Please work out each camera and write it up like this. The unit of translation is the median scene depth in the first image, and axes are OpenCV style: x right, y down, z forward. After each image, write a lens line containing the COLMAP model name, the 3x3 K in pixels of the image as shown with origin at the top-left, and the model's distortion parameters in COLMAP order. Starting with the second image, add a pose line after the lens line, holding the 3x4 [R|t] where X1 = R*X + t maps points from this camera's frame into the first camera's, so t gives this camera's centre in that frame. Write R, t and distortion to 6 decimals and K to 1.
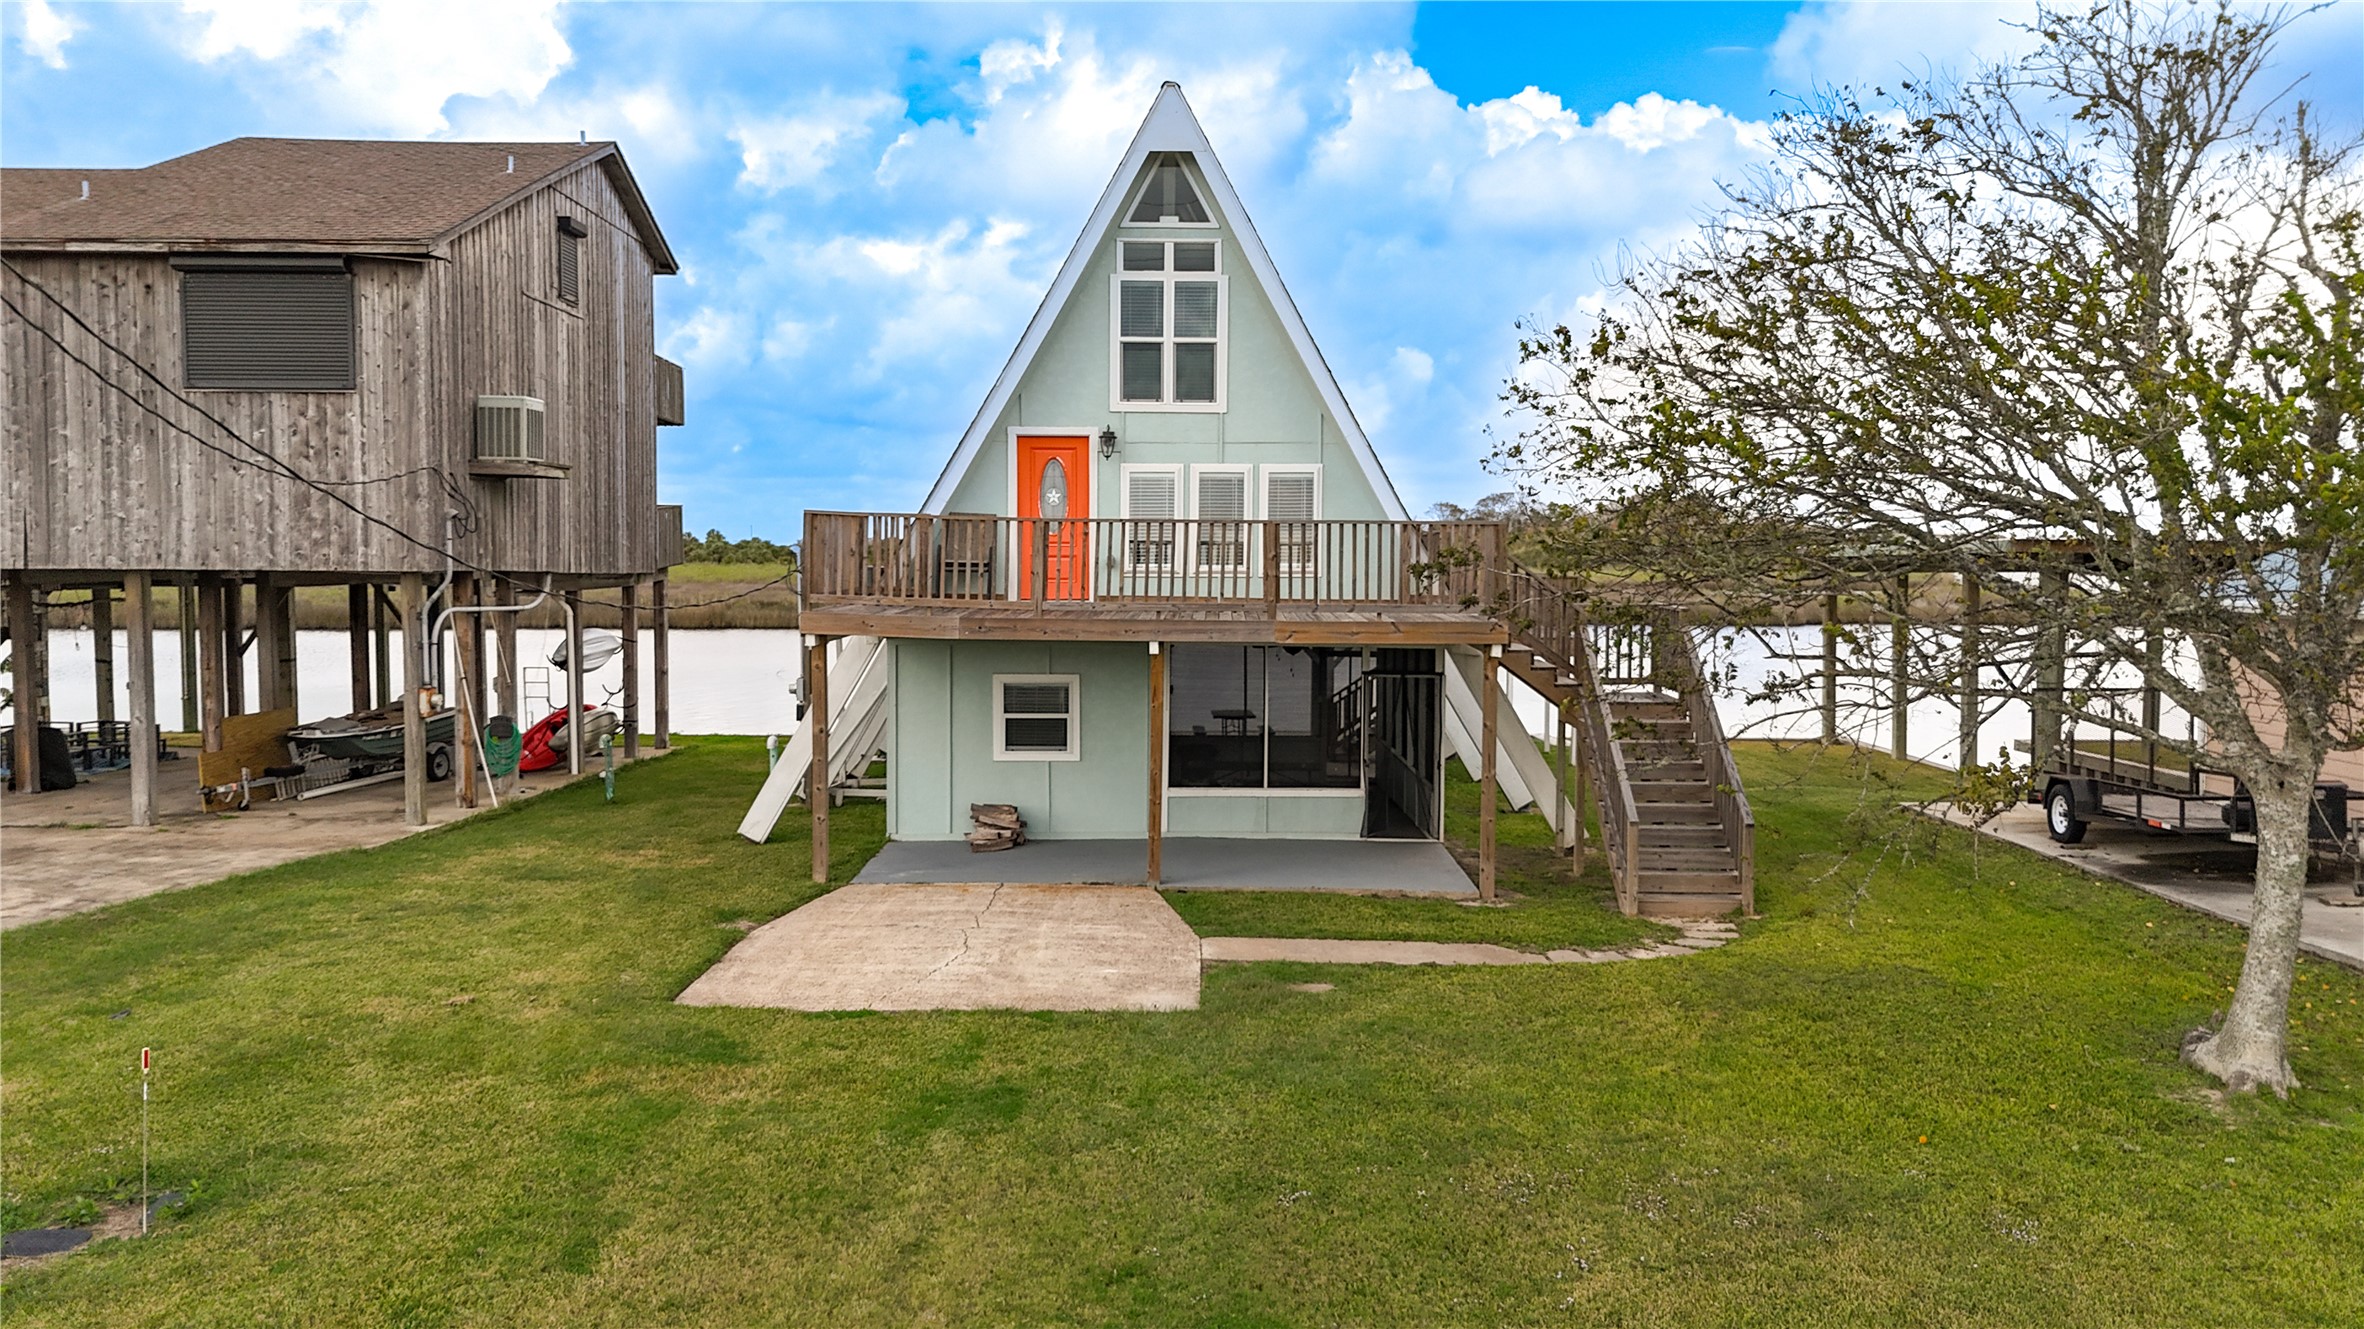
lens RADIAL K [[1744.5, 0, 1182.0], [0, 1744.5, 664.5], [0, 0, 1]] dist [0.033900, 0.001917]
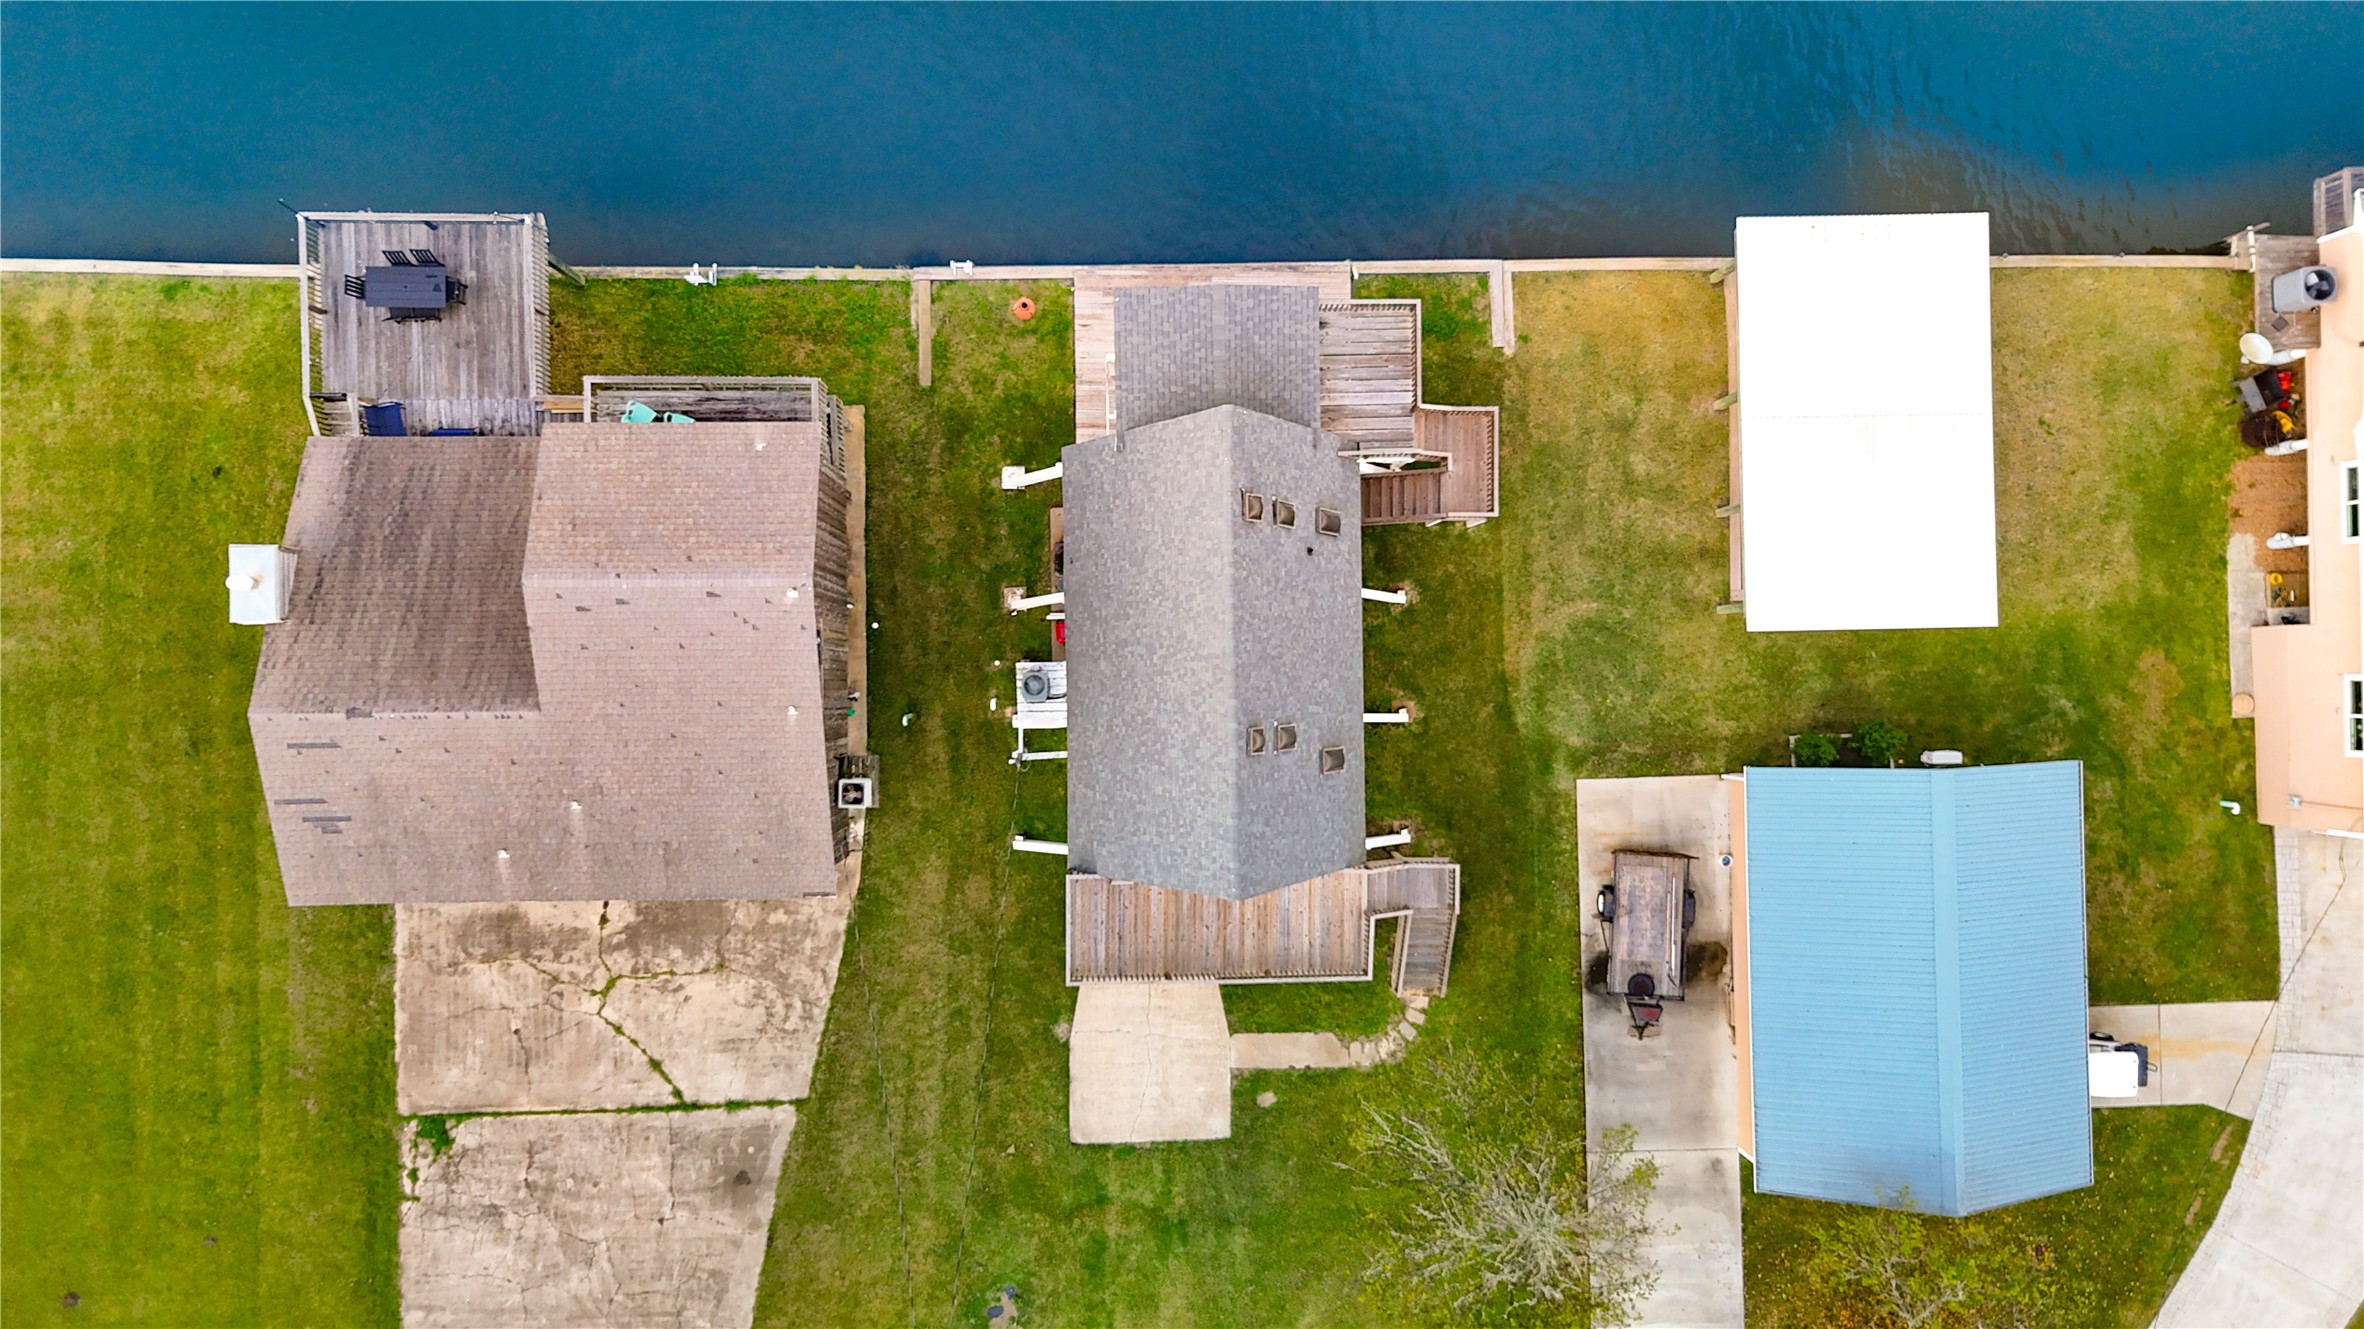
lens RADIAL K [[1744.5, 0, 1182.0], [0, 1744.5, 664.5], [0, 0, 1]] dist [0.033900, 0.001917]
pose [[0.999499, -0.013649, 0.028554, -0.107223], [-0.027467, 0.074101, 0.996872, -2.072664], [-0.015722, -0.997157, 0.073689, 1.073793]]
